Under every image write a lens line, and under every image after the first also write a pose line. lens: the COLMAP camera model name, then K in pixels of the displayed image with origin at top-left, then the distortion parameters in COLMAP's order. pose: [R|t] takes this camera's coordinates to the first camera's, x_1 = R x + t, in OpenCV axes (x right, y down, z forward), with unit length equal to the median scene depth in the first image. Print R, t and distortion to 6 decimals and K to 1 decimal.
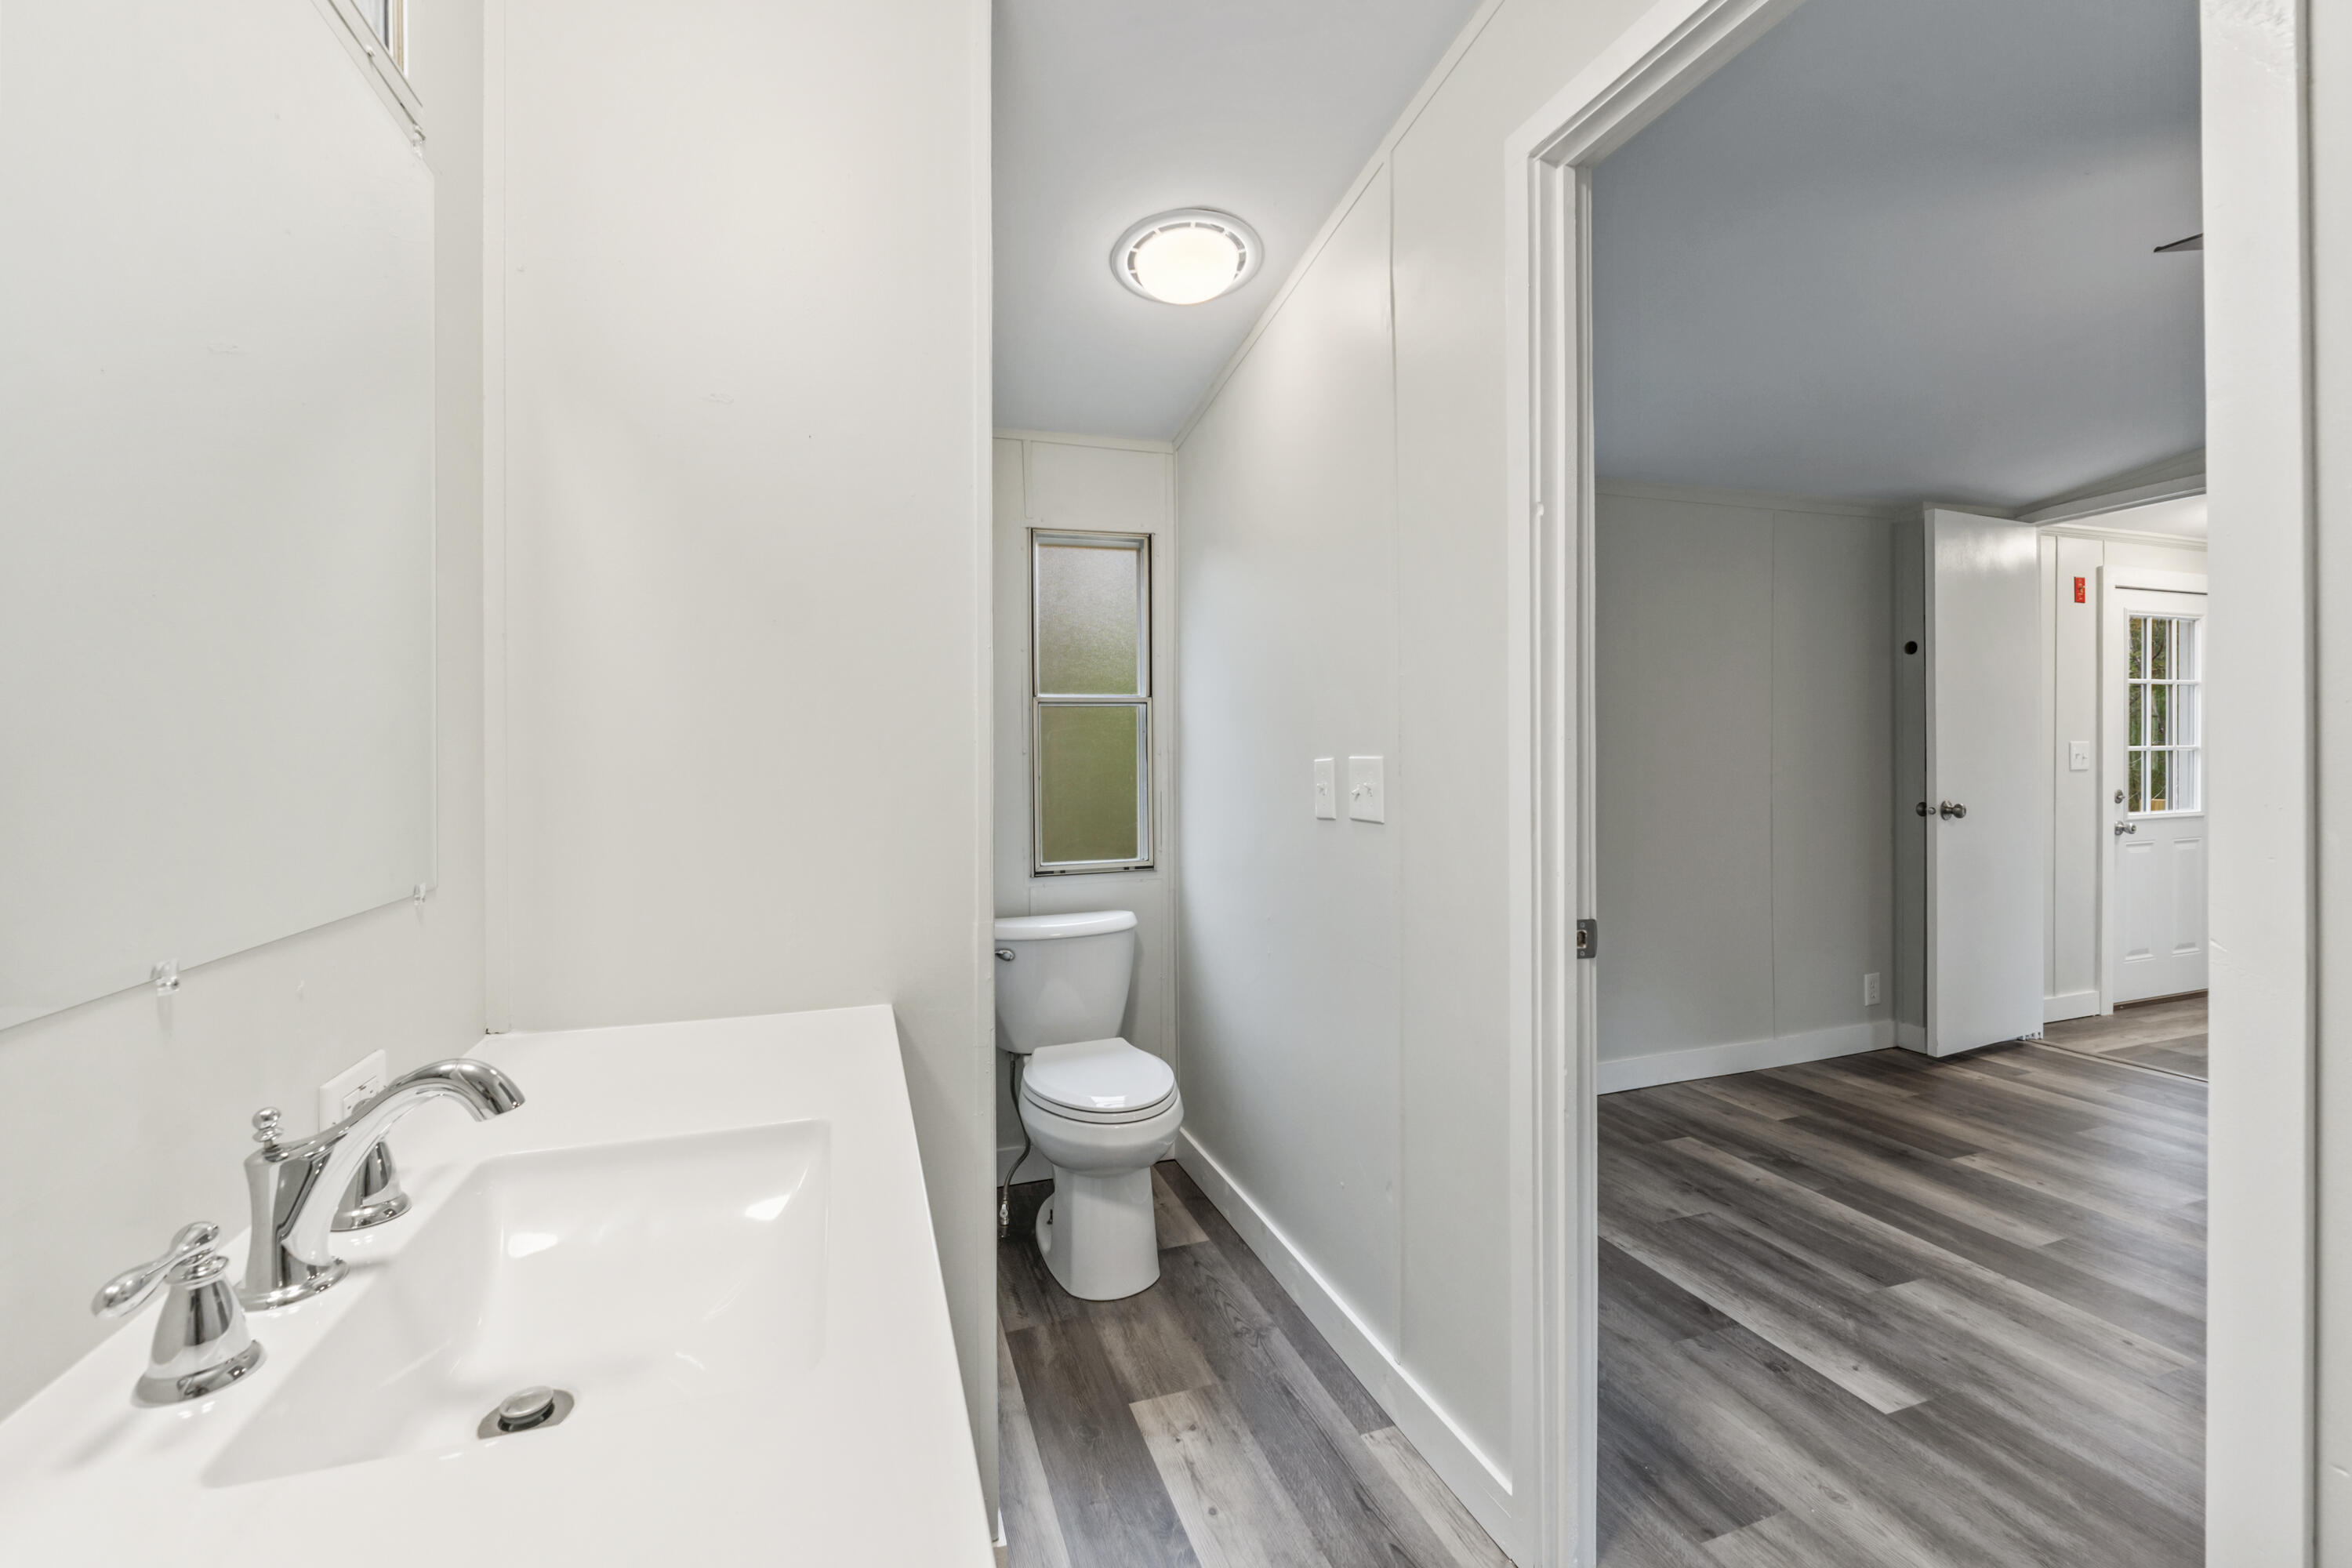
lens RADIAL K [[984.0, 0, 1174.6], [0, 984.0, 750.8], [0, 0, 1]] dist [-0.009534, -0.000285]
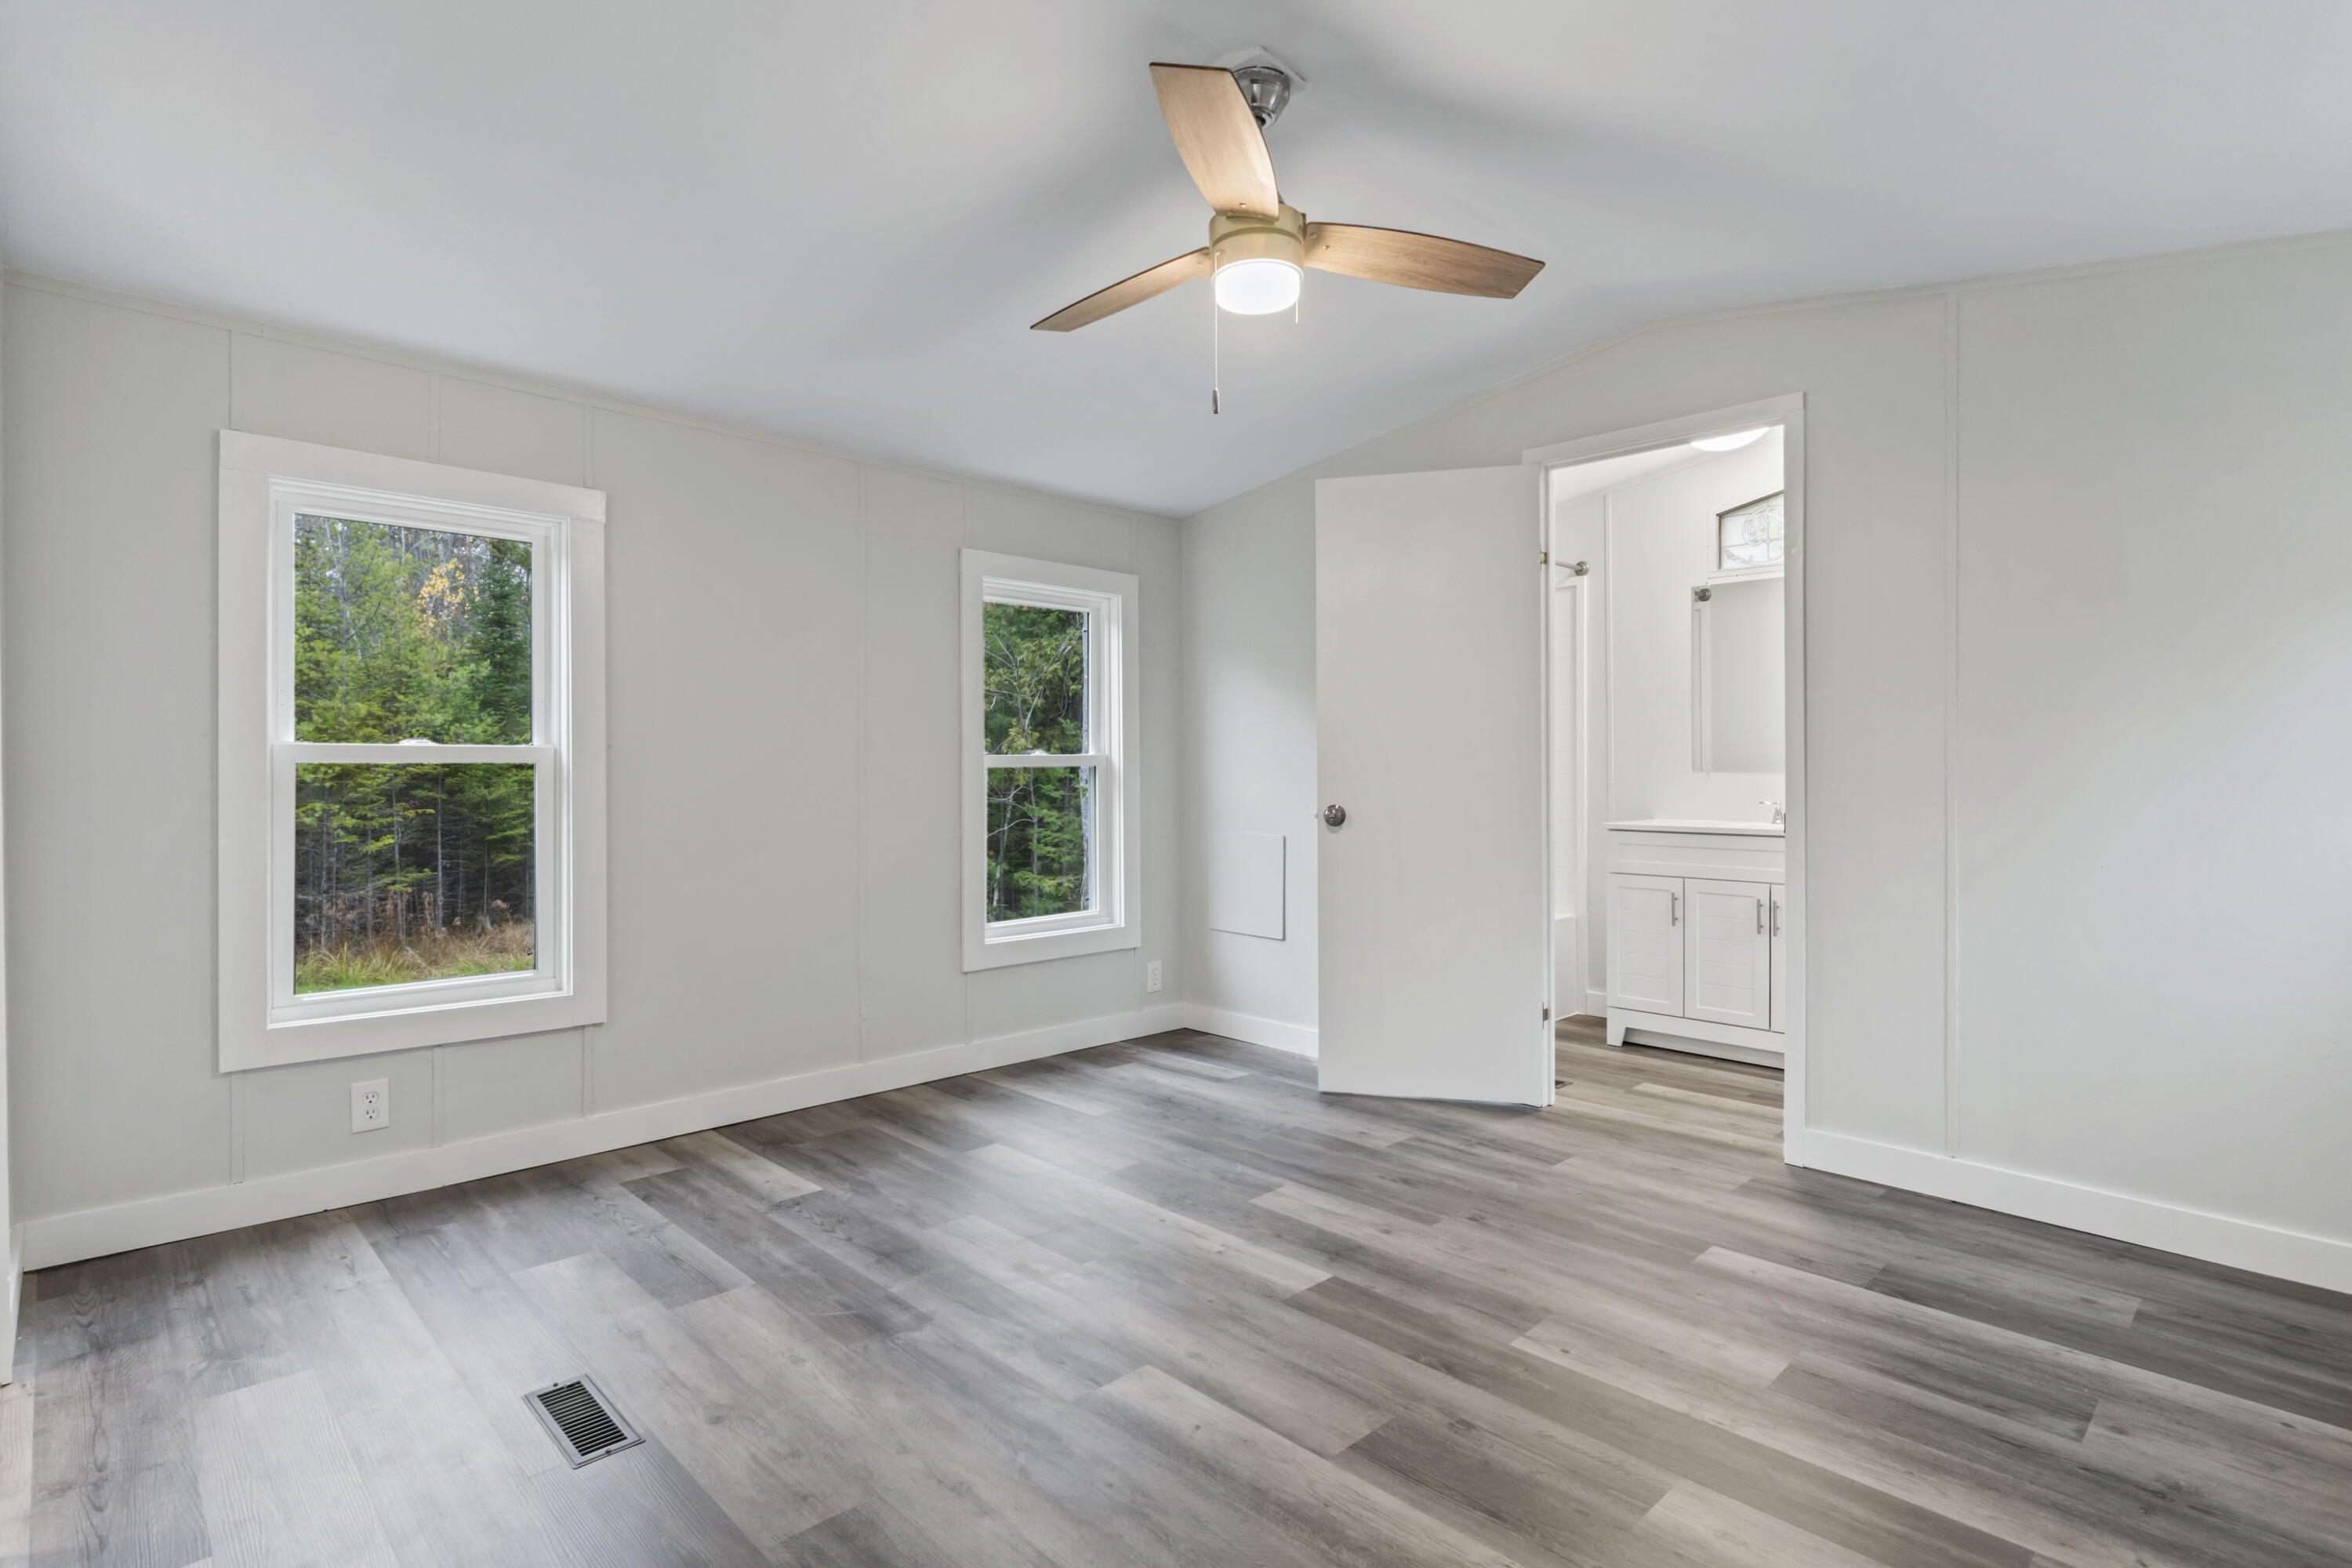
lens RADIAL K [[1185.5, 0, 1176.0], [0, 1185.5, 784.0], [0, 0, 1]] dist [0.001664, -0.000058]
pose [[-0.901359, 0.017015, -0.432738, 1.147953], [0.012089, 0.999827, 0.014132, 0.030931], [0.432903, 0.007507, -0.901409, 1.186154]]
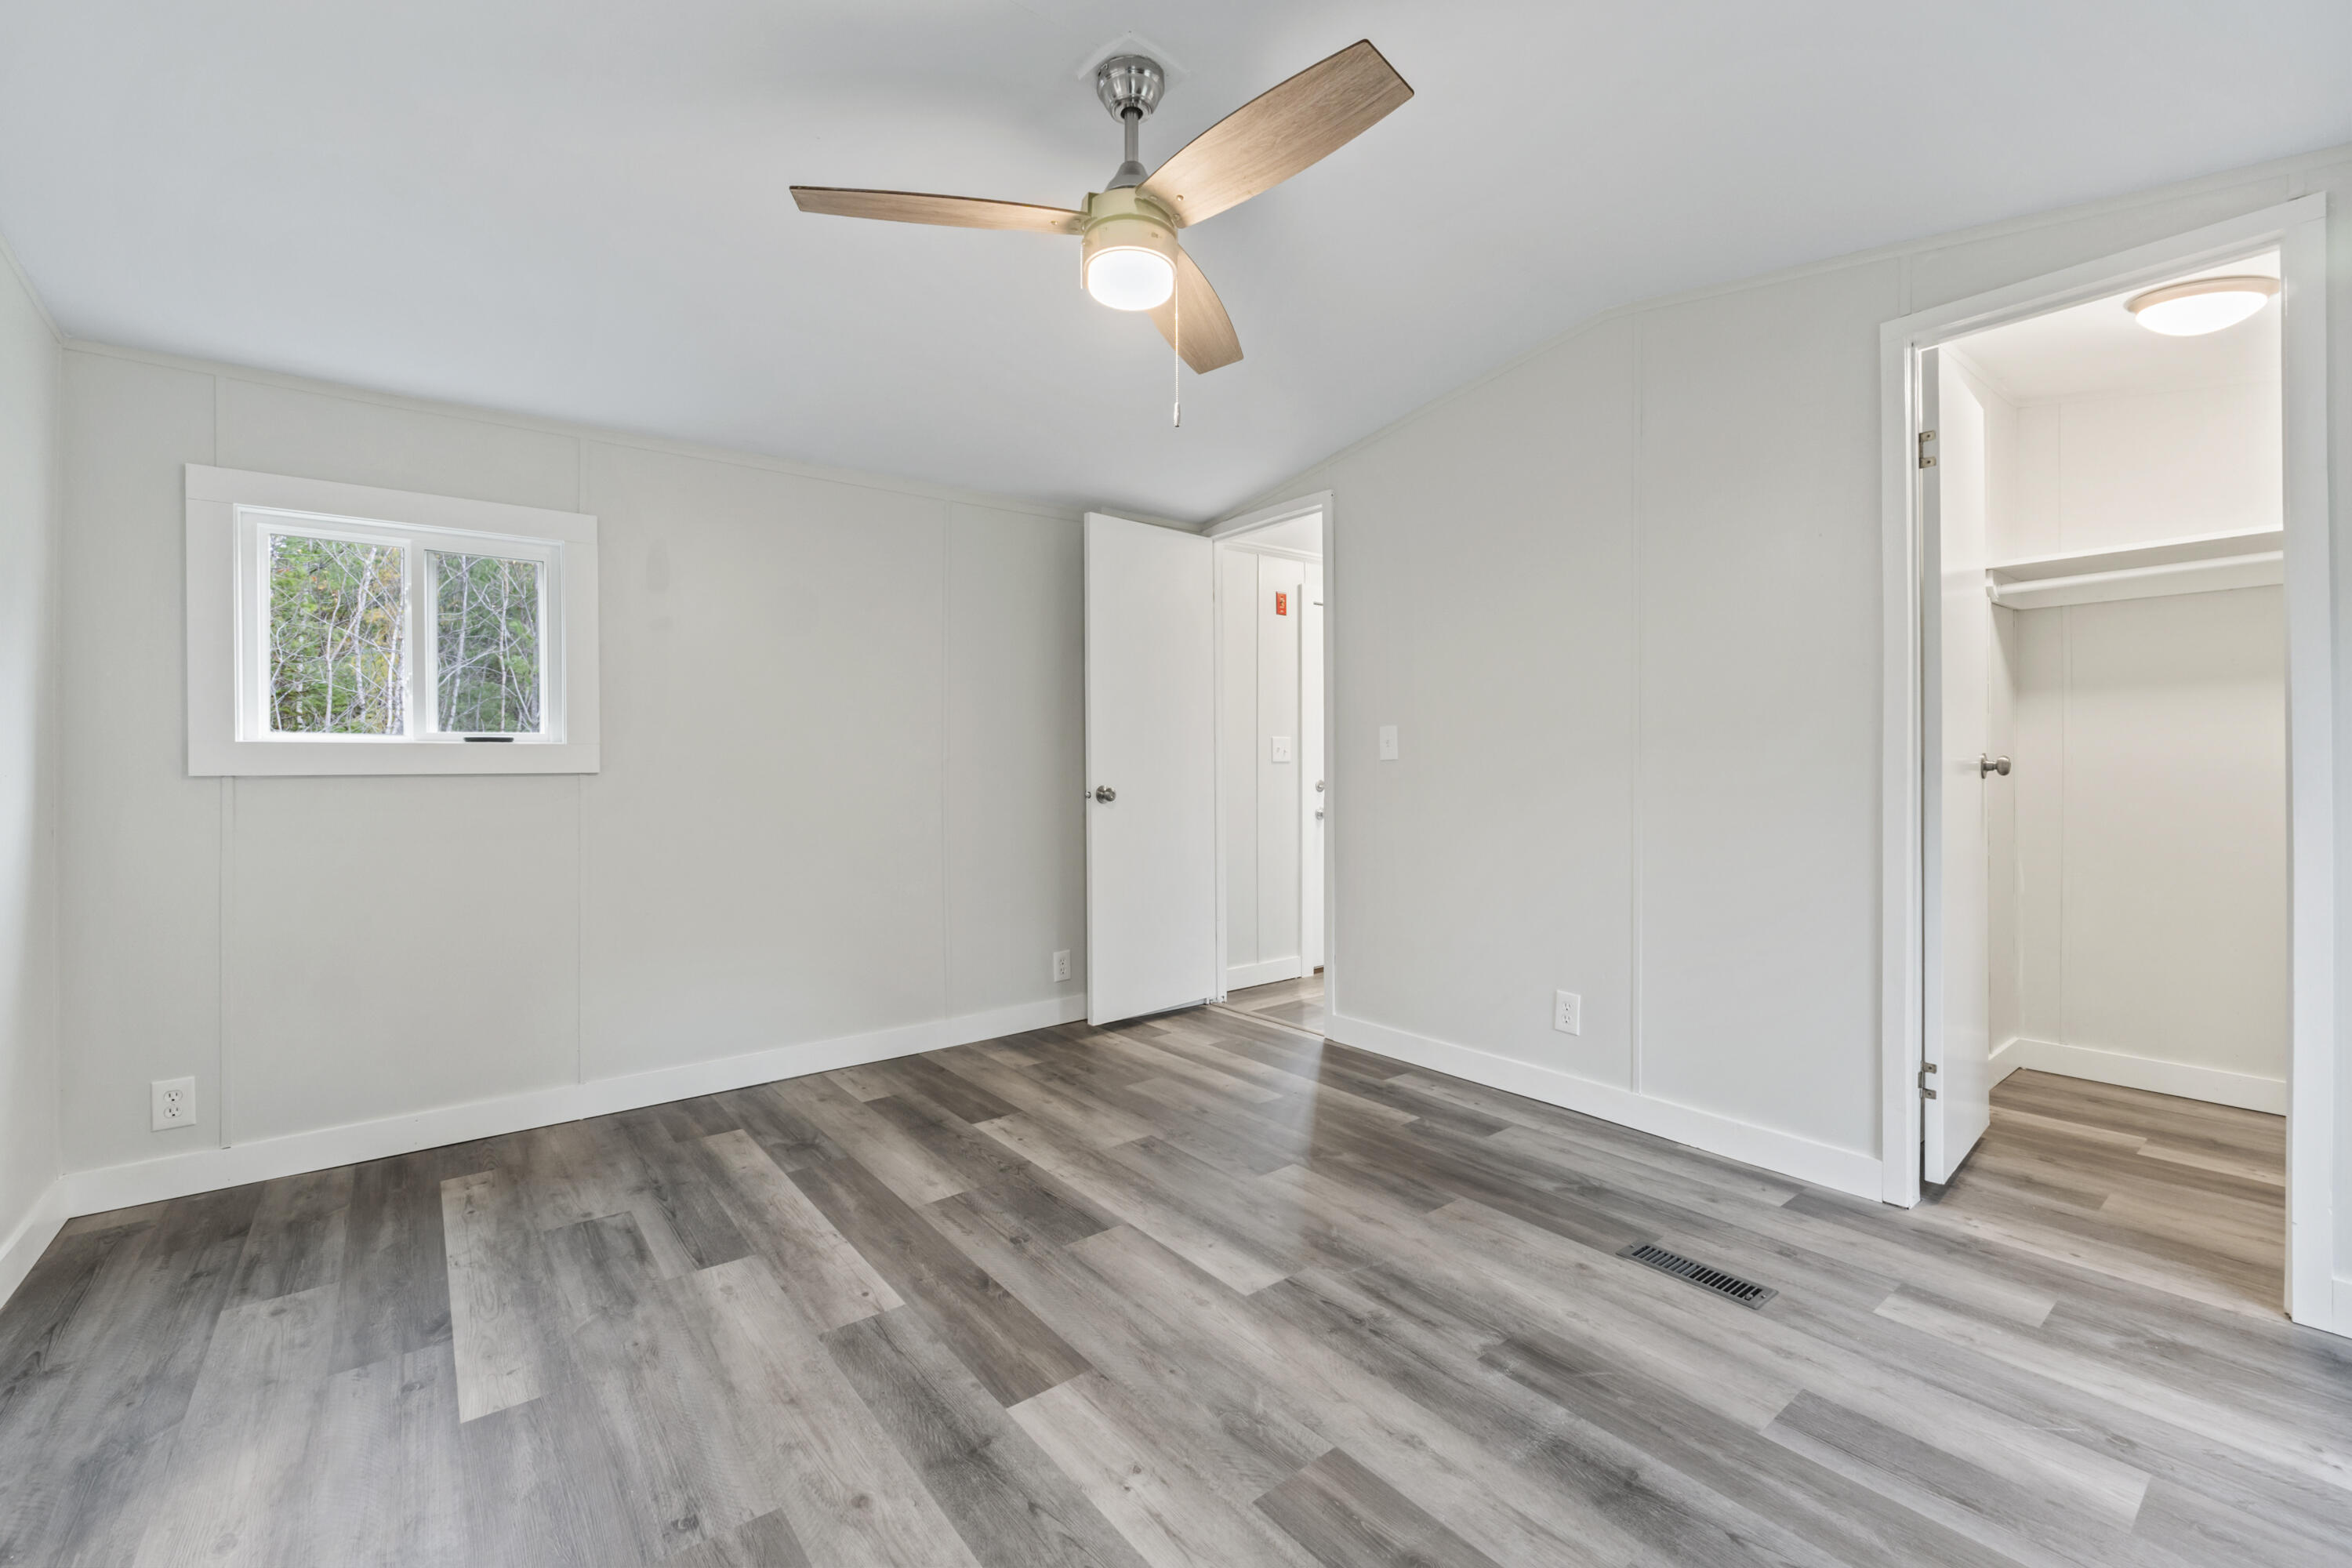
lens RADIAL K [[984.0, 0, 1174.6], [0, 984.0, 750.8], [0, 0, 1]] dist [-0.009534, -0.000285]
pose [[0.942165, 0.011776, 0.334942, 0.598206], [-0.007298, 0.999866, -0.014623, 0.033808], [-0.335069, 0.011333, 0.942125, -0.052303]]
